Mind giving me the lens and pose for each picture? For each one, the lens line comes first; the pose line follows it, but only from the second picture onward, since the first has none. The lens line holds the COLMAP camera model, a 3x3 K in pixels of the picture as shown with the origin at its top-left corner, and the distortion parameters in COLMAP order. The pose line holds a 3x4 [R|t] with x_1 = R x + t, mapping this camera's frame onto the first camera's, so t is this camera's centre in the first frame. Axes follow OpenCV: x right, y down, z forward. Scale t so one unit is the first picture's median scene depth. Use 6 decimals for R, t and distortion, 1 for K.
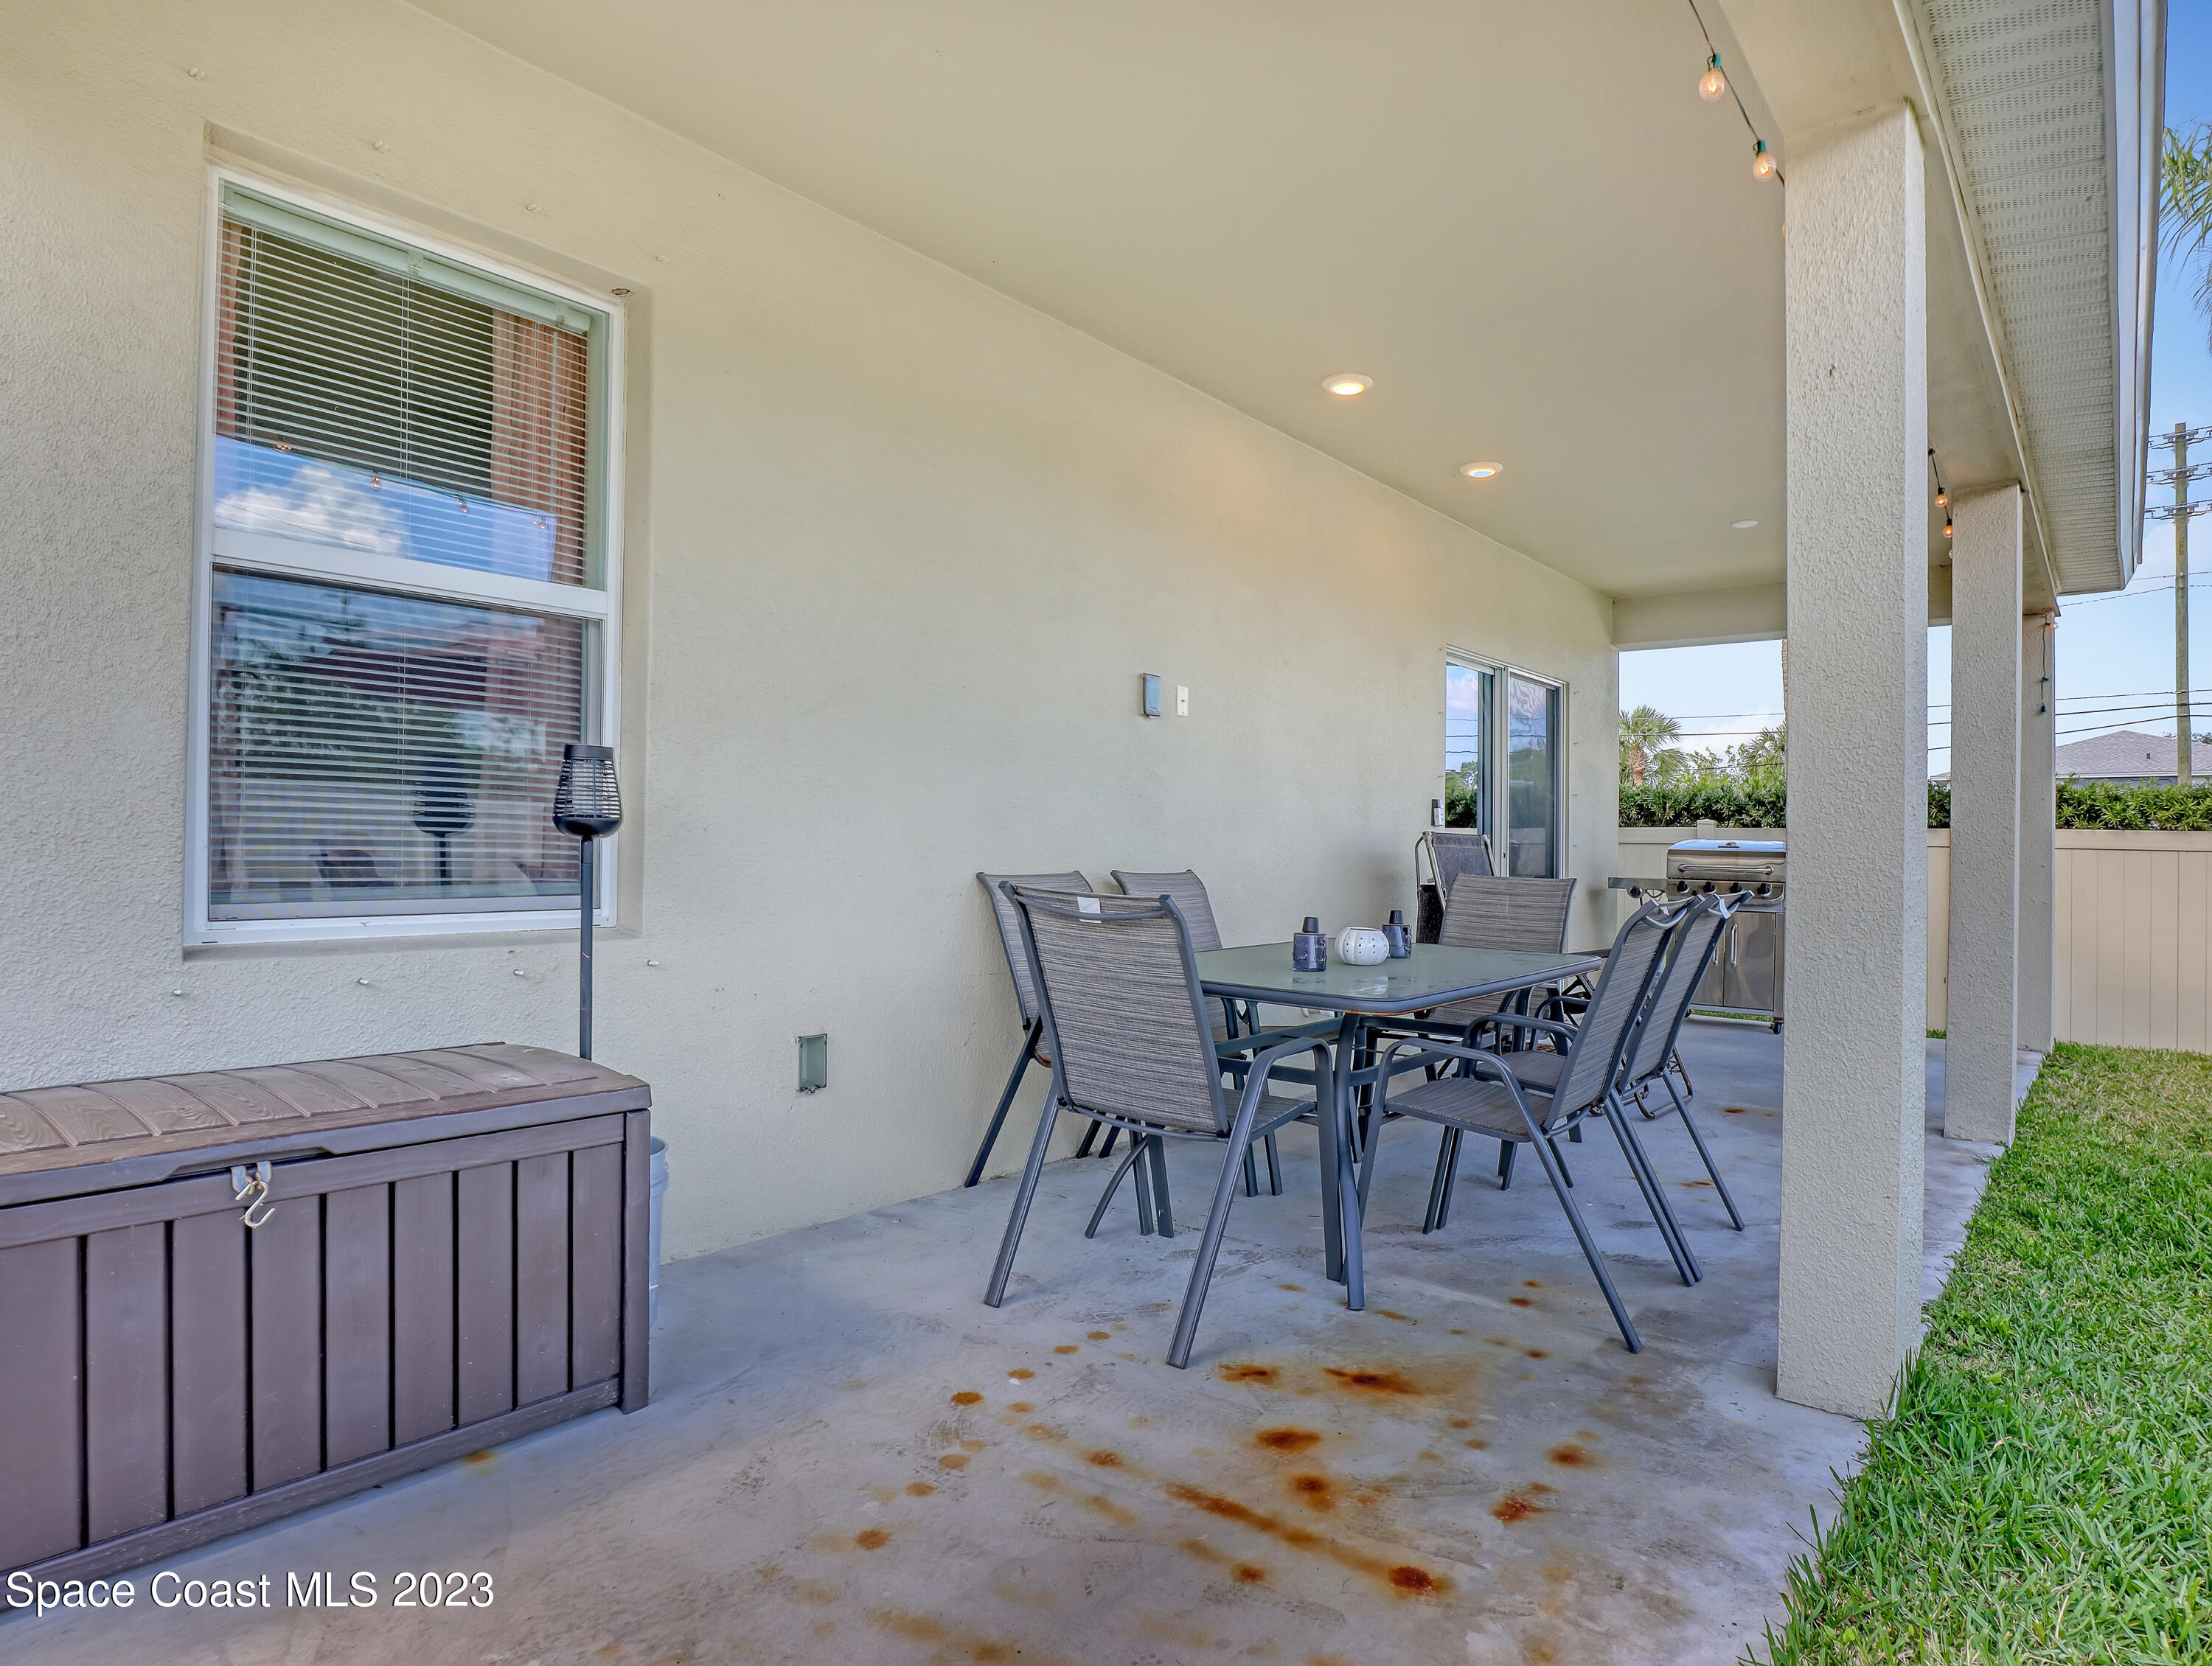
lens RADIAL K [[1285.0, 0, 1101.2], [0, 1285.0, 844.3], [0, 0, 1]] dist [-0.047033, 0.016960]
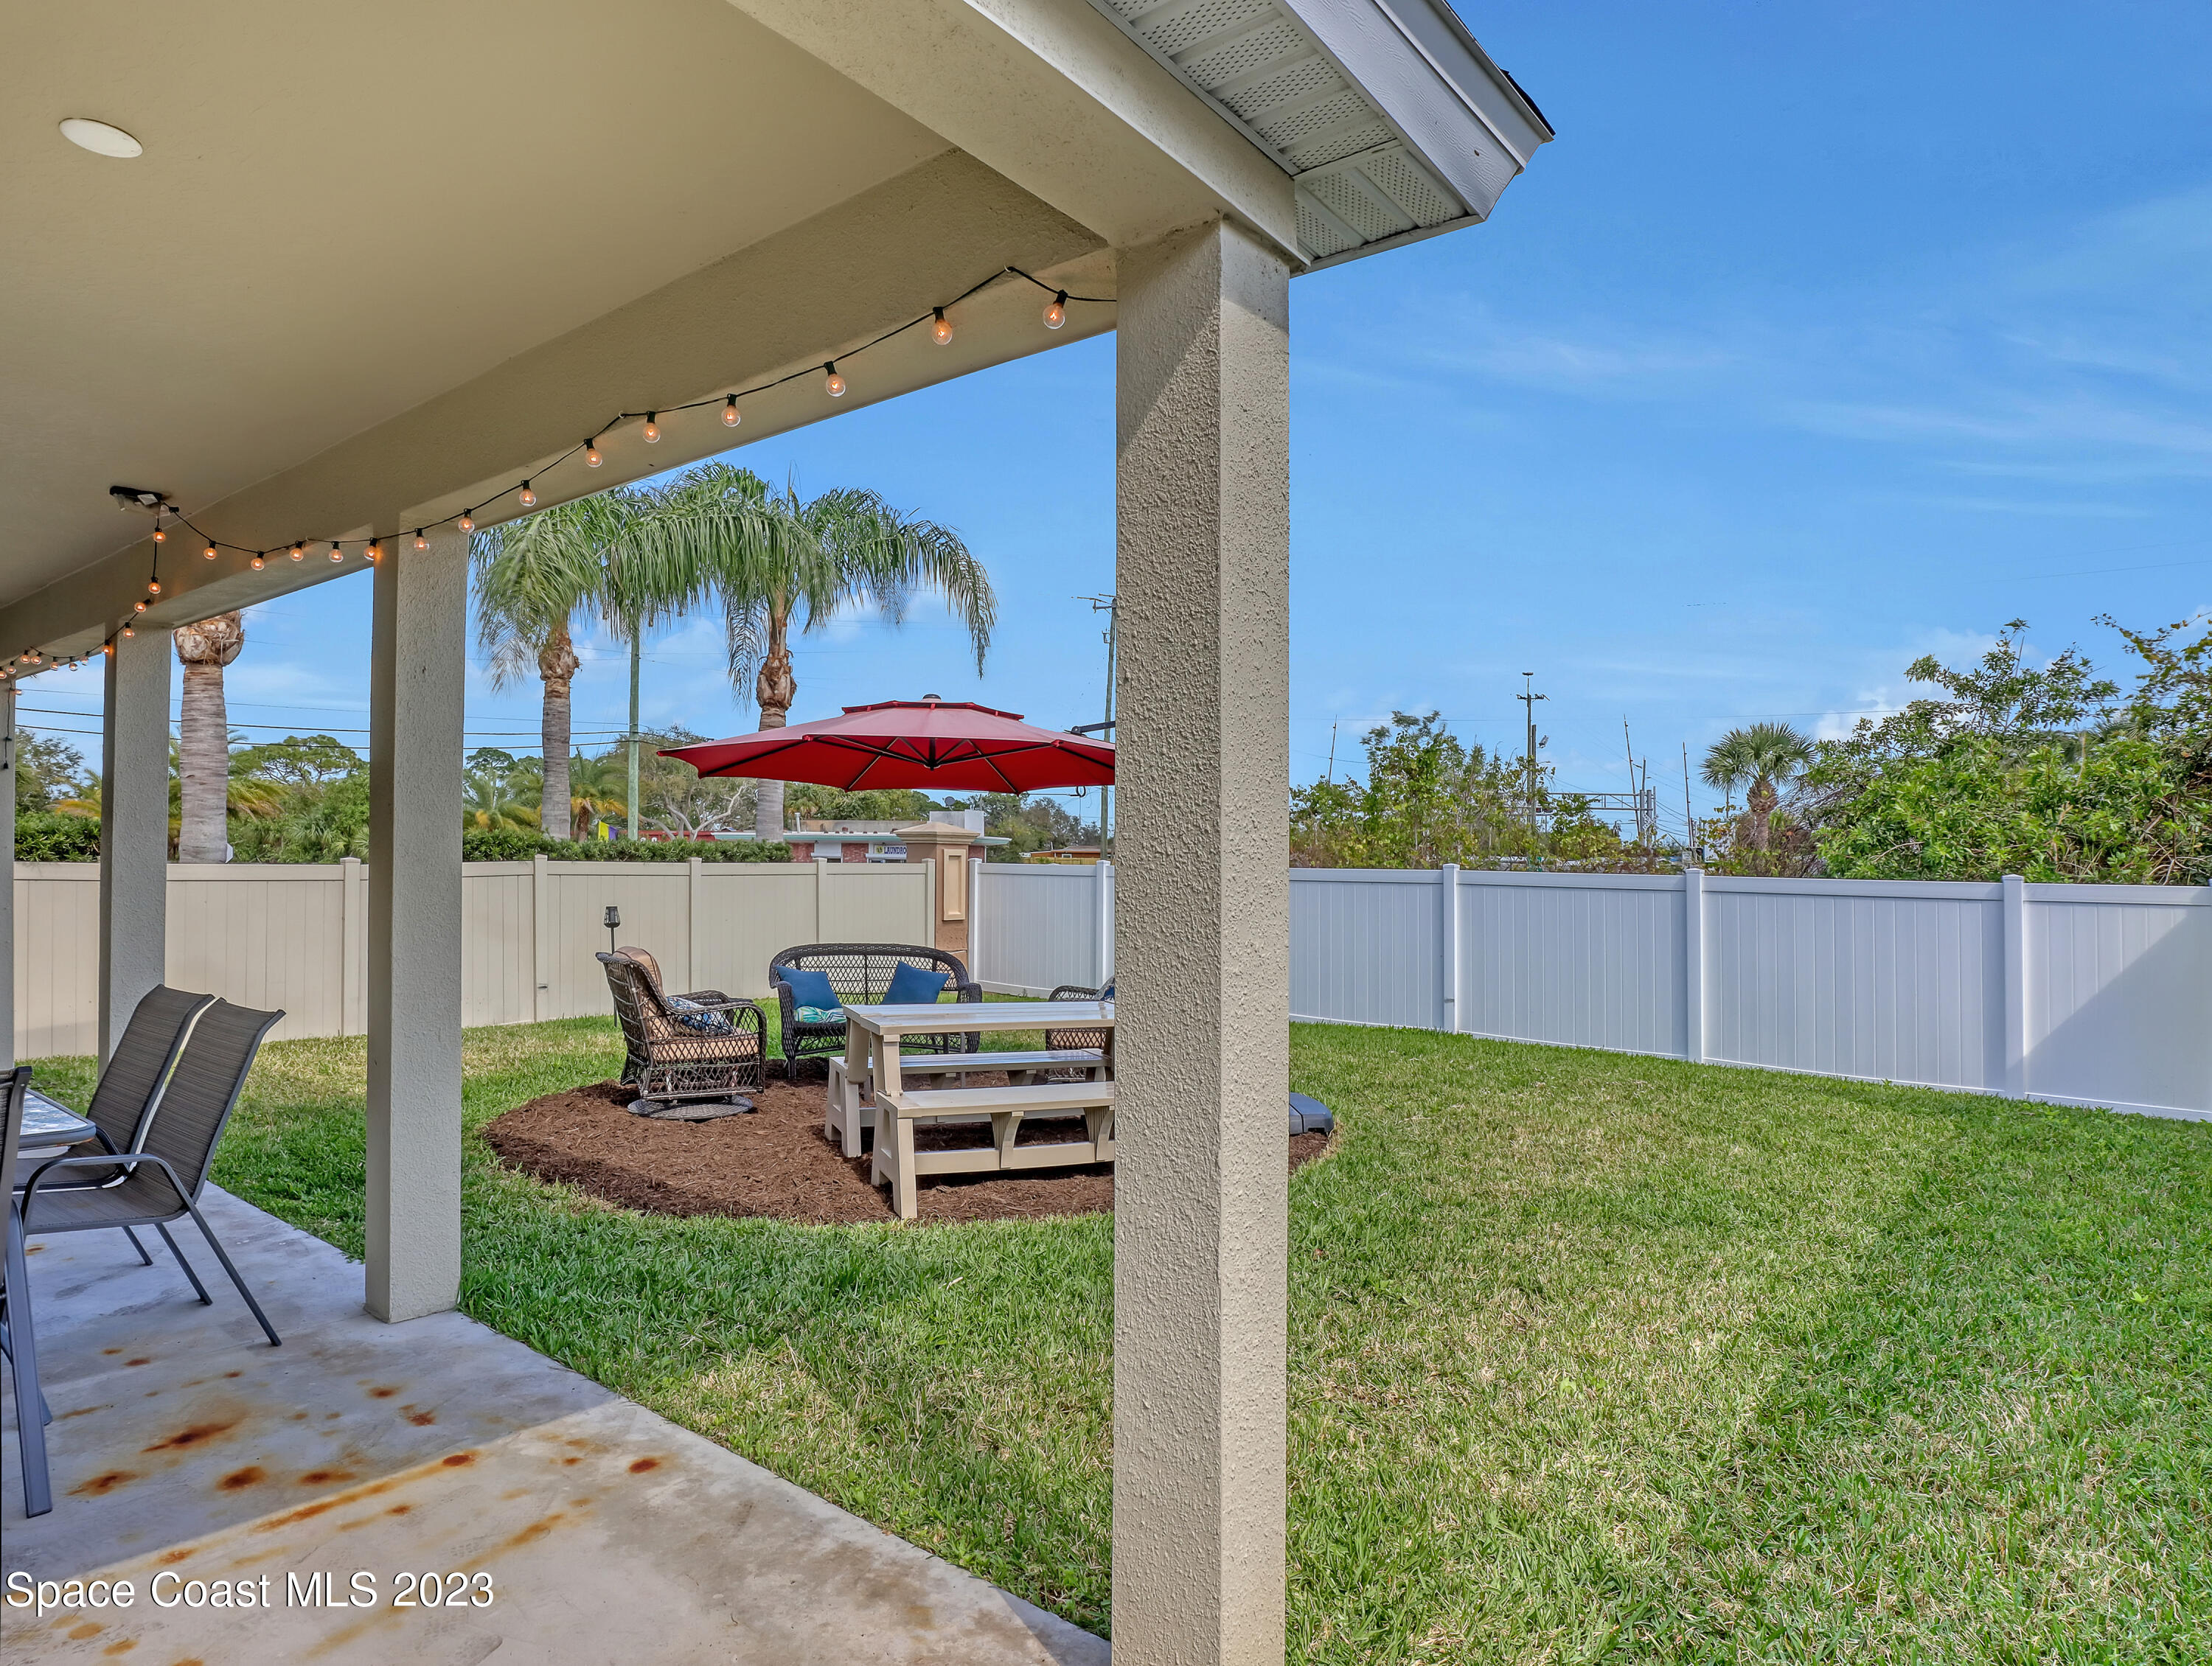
lens RADIAL K [[1285.0, 0, 1100.6], [0, 1285.0, 835.5], [0, 0, 1]] dist [-0.047033, 0.016960]
pose [[0.006860, 0.002240, 0.999974, -1.052916], [-0.009692, 0.999951, -0.002173, -0.171548], [-0.999929, -0.009677, 0.006882, 0.135068]]
